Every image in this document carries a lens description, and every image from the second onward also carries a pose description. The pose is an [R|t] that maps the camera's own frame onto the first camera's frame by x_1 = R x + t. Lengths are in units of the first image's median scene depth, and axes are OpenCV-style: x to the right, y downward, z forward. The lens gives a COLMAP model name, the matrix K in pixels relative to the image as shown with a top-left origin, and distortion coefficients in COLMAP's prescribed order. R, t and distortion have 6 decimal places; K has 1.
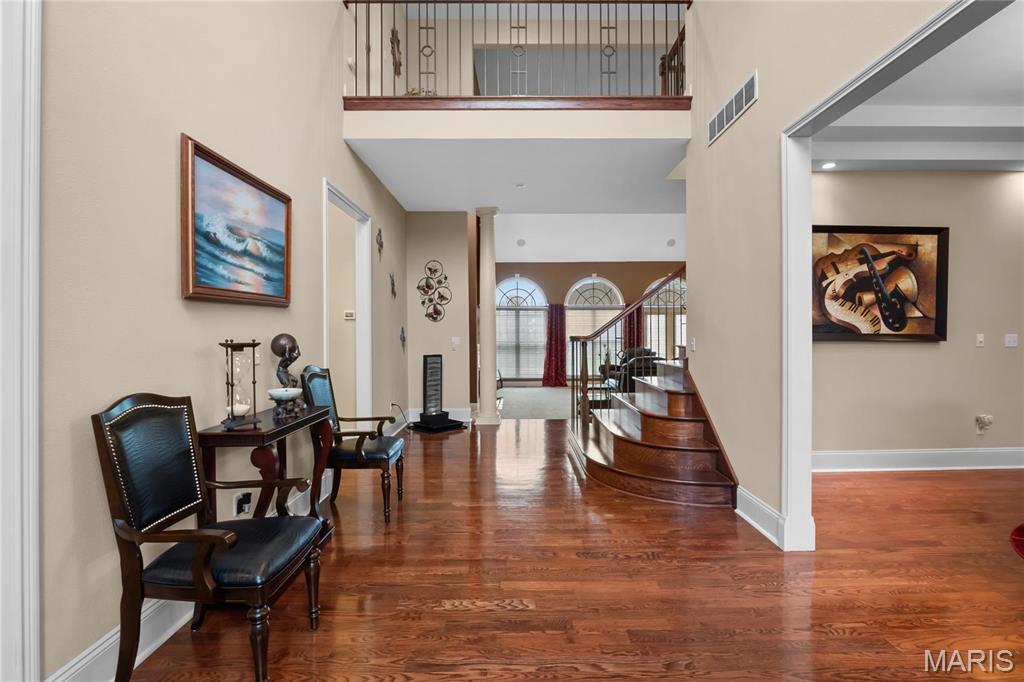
lens RADIAL K [[489.0, 0, 512.3], [0, 489.0, 334.3], [0, 0, 1]] dist [-0.001236, -0.000224]
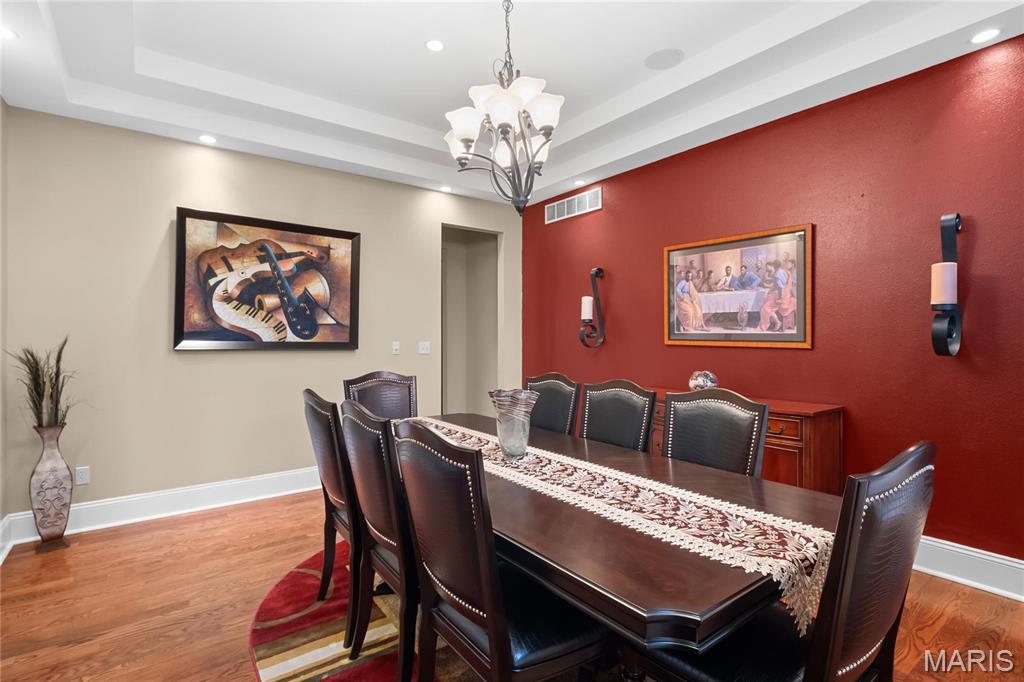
lens RADIAL K [[489.0, 0, 513.3], [0, 489.0, 339.0], [0, 0, 1]] dist [-0.001236, -0.000224]
pose [[0.808458, 0.001282, 0.588553, 0.561776], [0.002716, 0.999979, -0.005908, 0.000271], [-0.588548, 0.006375, 0.808437, 0.024874]]
